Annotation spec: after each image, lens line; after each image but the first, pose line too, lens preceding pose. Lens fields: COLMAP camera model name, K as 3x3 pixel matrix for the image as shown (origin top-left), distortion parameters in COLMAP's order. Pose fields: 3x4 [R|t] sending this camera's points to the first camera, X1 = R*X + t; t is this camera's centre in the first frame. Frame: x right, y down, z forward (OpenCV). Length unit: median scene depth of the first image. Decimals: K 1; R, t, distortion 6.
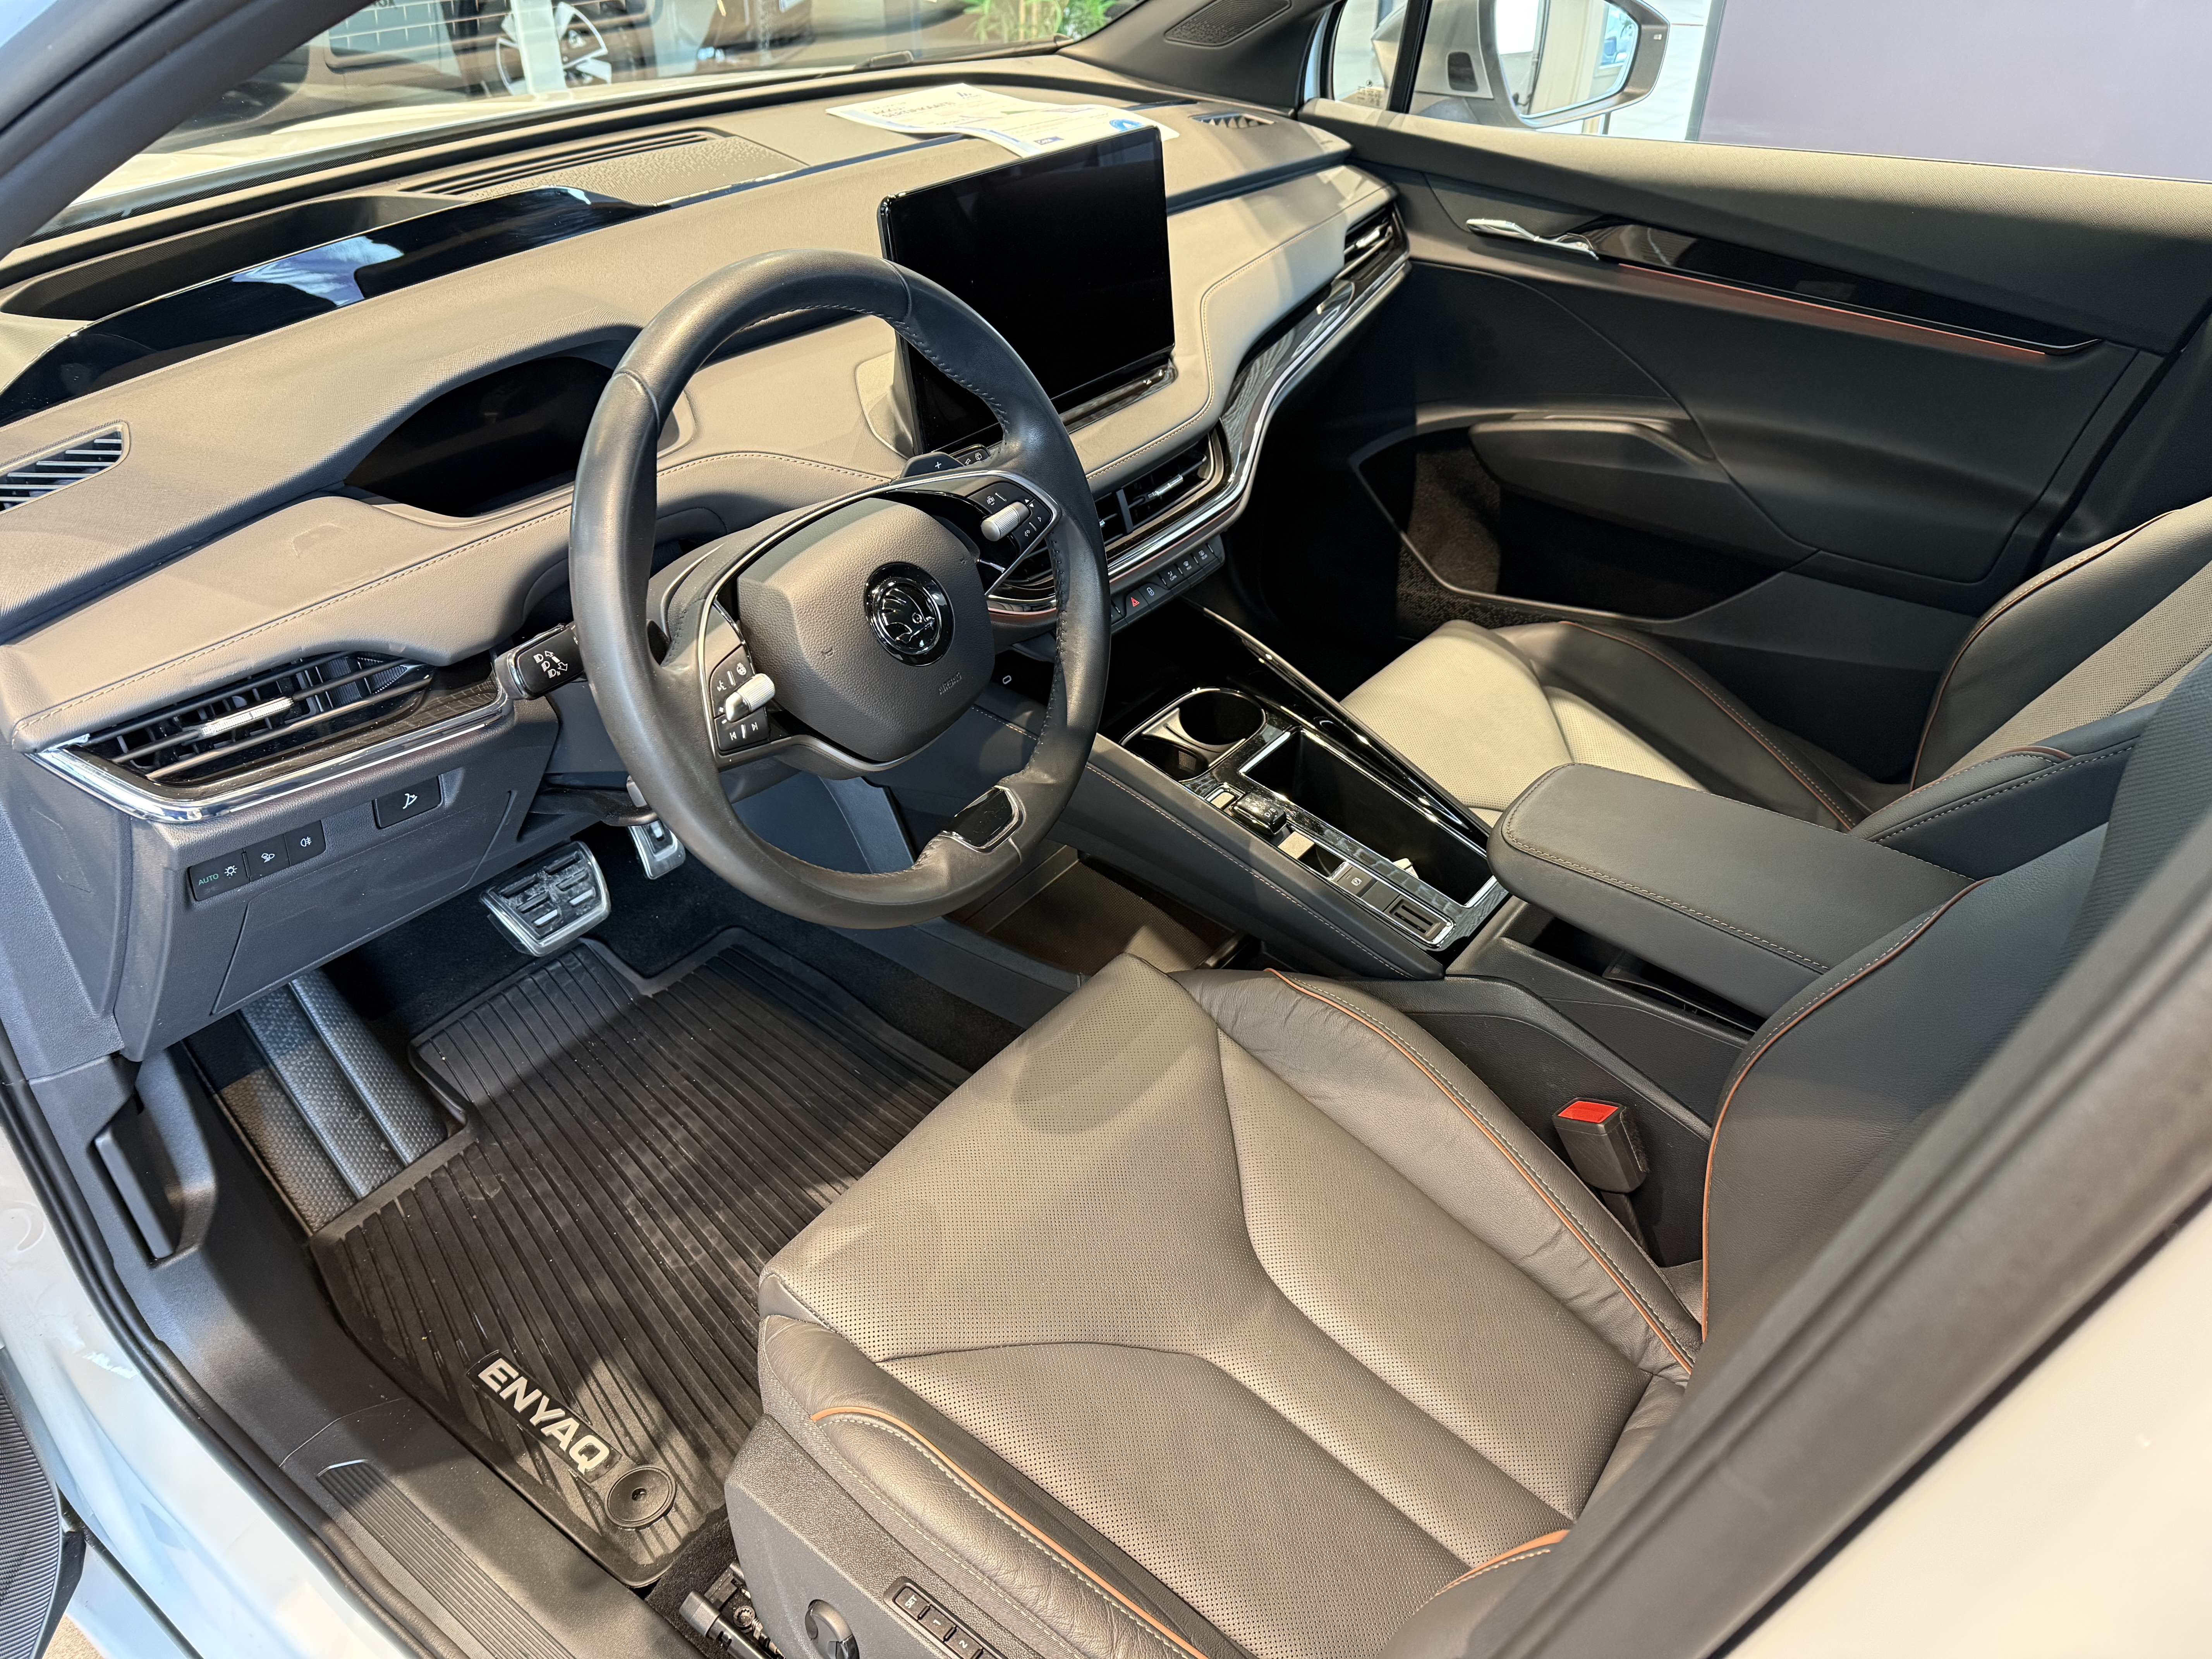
lens RADIAL K [[1624.2, 0, 1106.0], [0, 1624.2, 829.5], [0, 0, 1]] dist [0.103039, -0.170684]
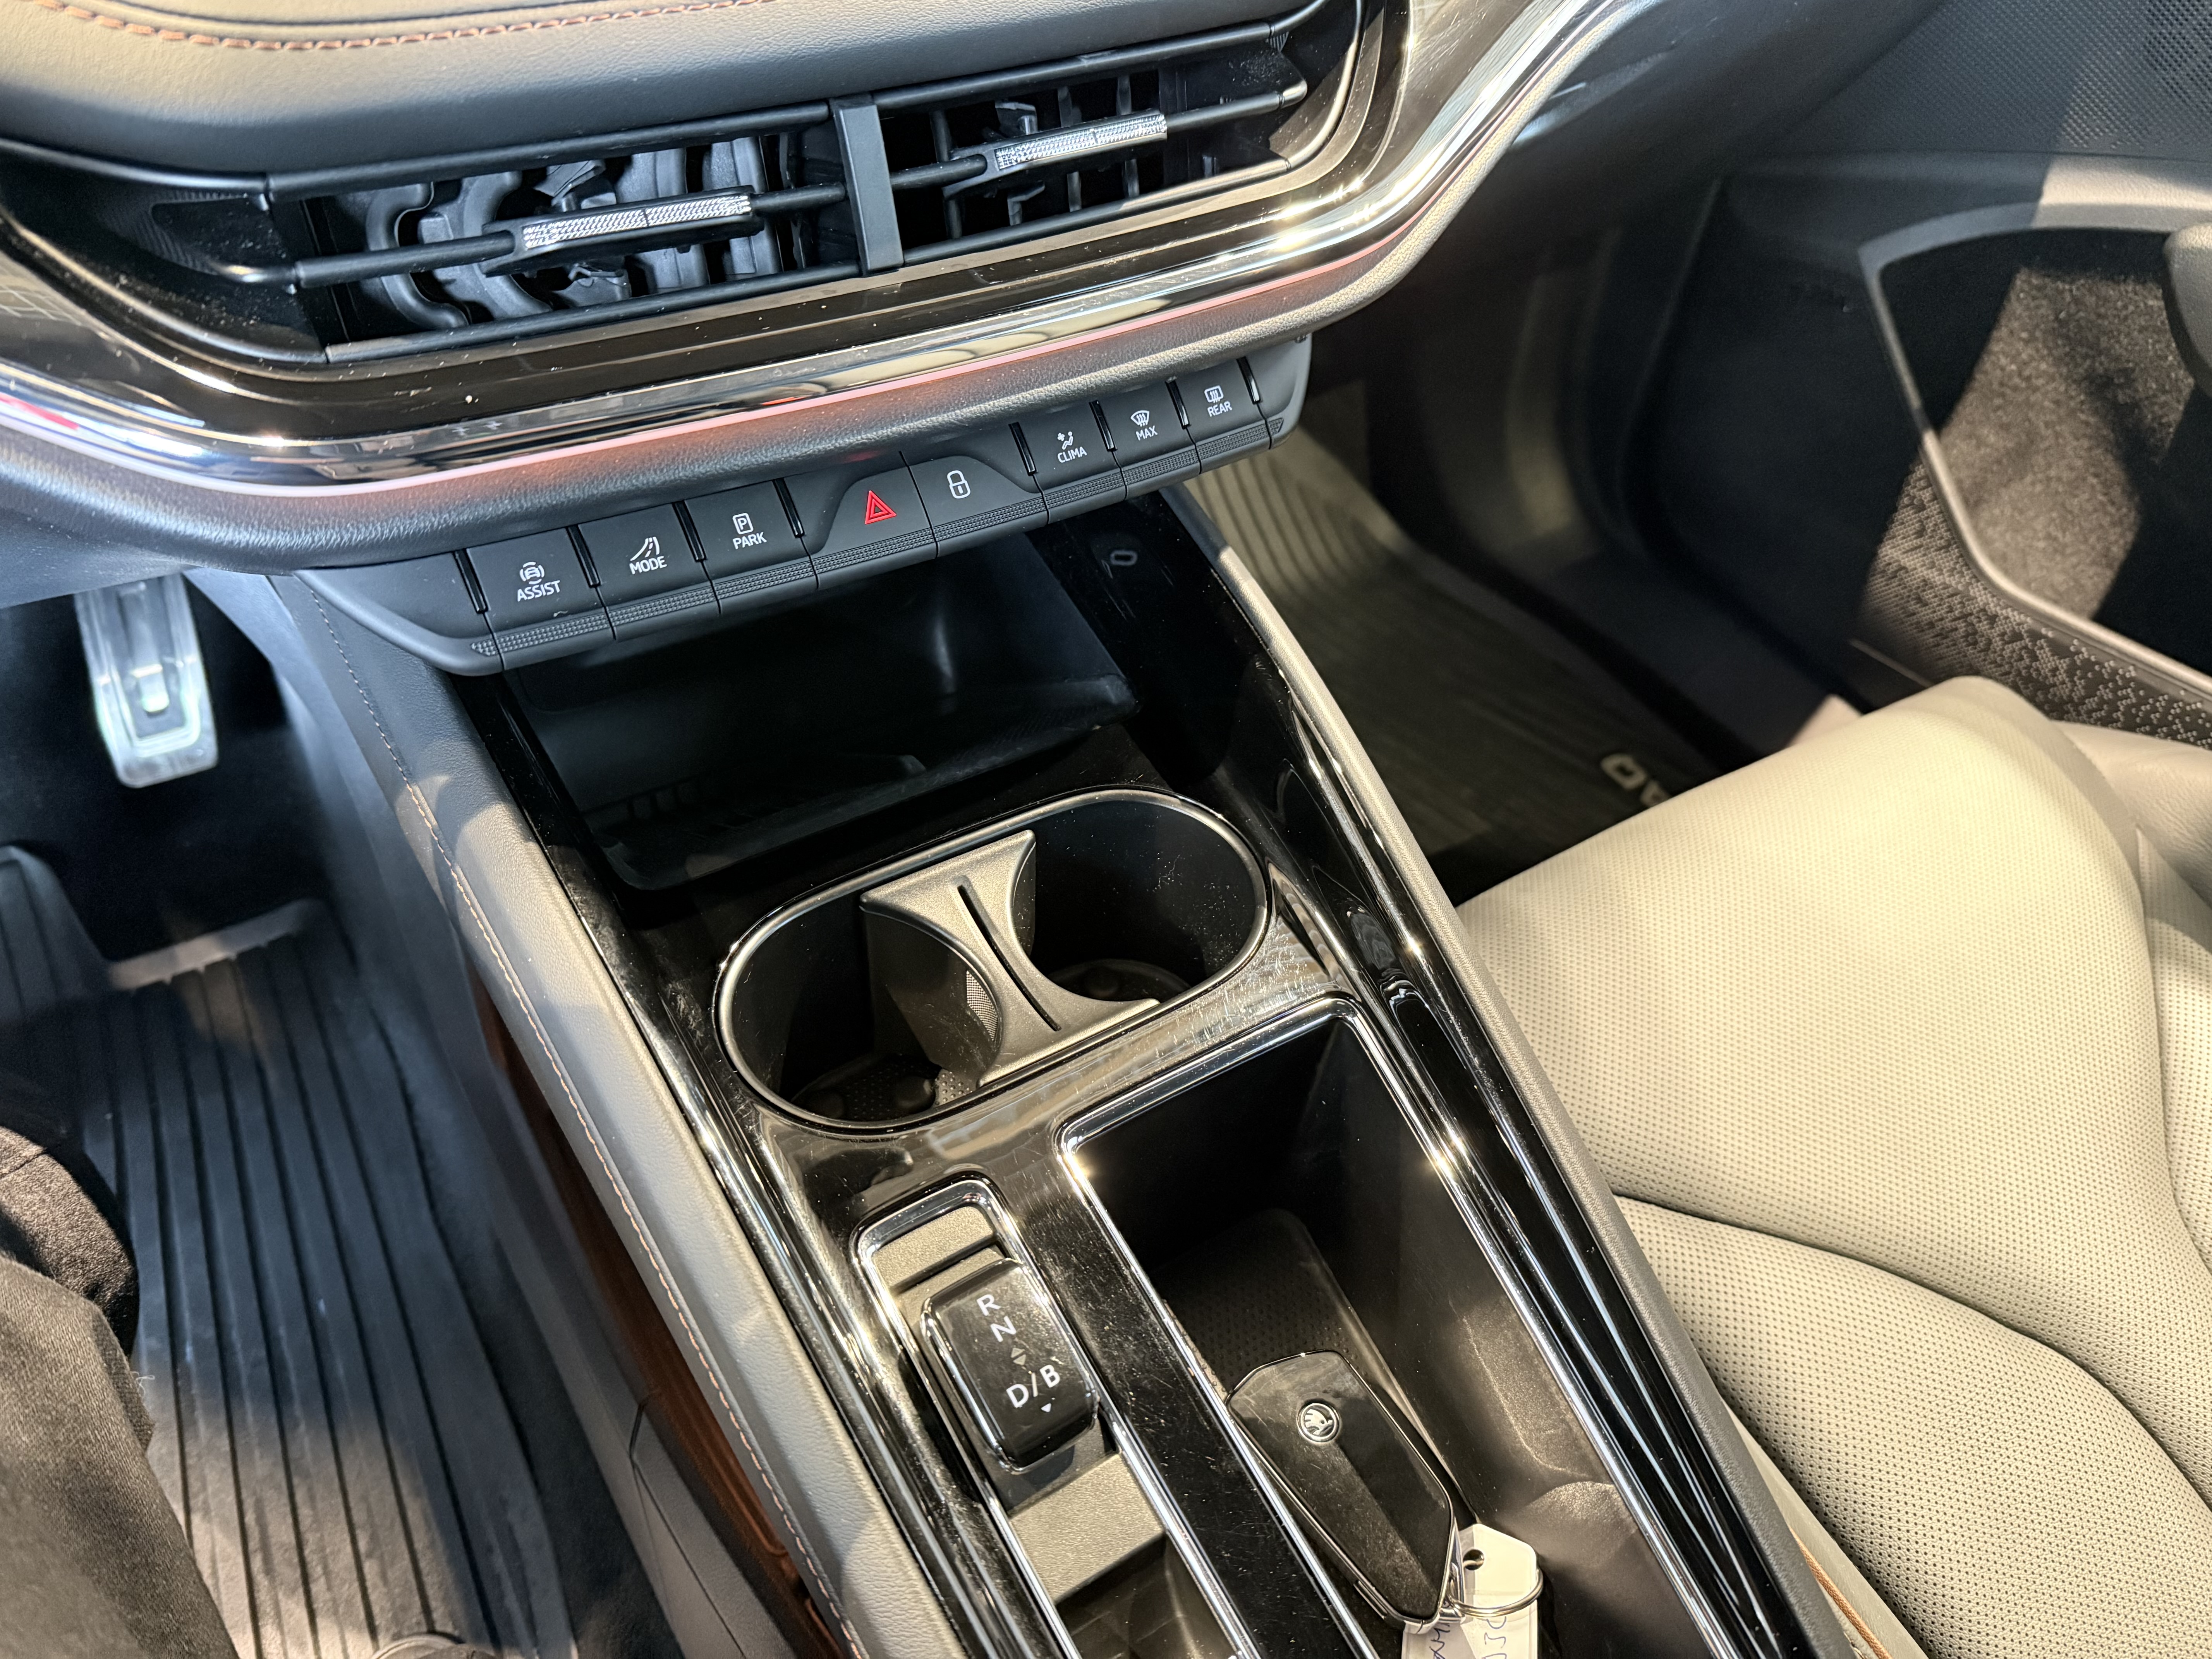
lens RADIAL K [[1624.2, 0, 1106.0], [0, 1624.2, 829.5], [0, 0, 1]] dist [0.103039, -0.170684]
pose [[0.935036, 0.285208, -0.210628, 0.143112], [-0.250091, 0.951648, 0.178385, -0.154017], [0.251321, -0.114120, 0.961153, 0.736807]]
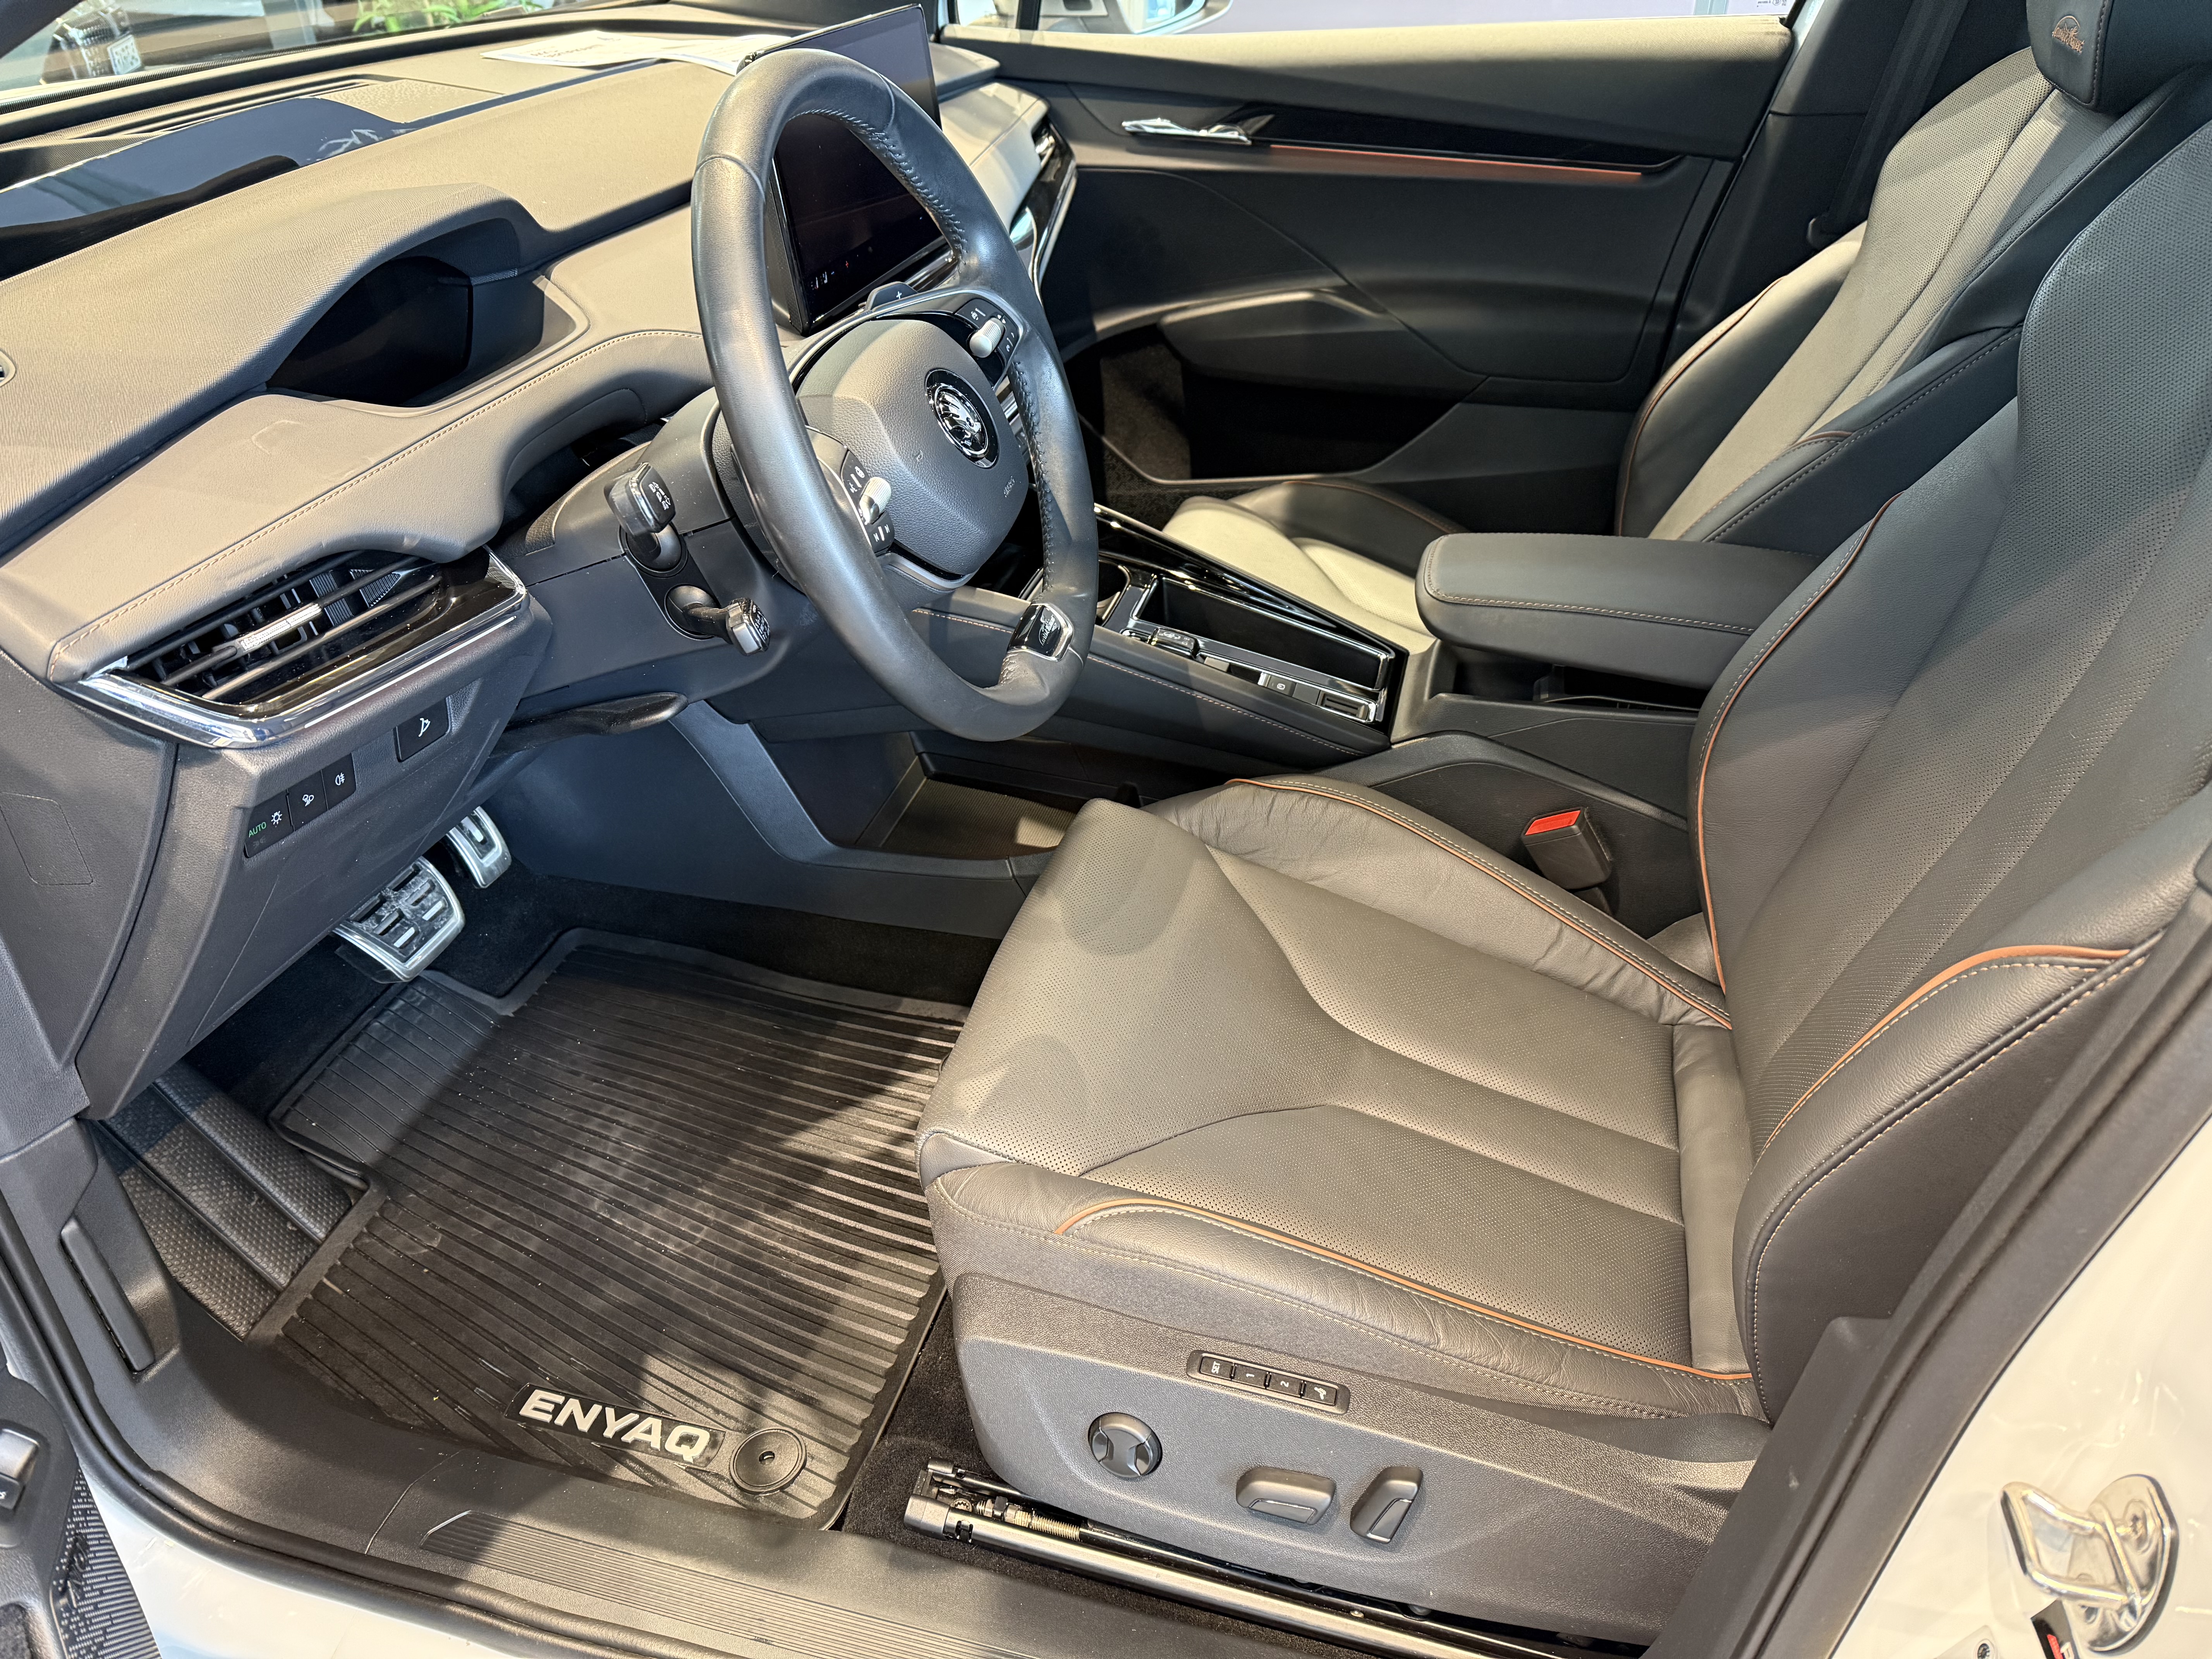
lens RADIAL K [[1624.2, 0, 1106.0], [0, 1624.2, 829.5], [0, 0, 1]] dist [0.103039, -0.170684]
pose [[0.924206, -0.214690, 0.315833, -0.303590], [0.226271, 0.974064, 0.000004, 0.096999], [-0.307643, 0.071460, 0.948815, 0.038317]]
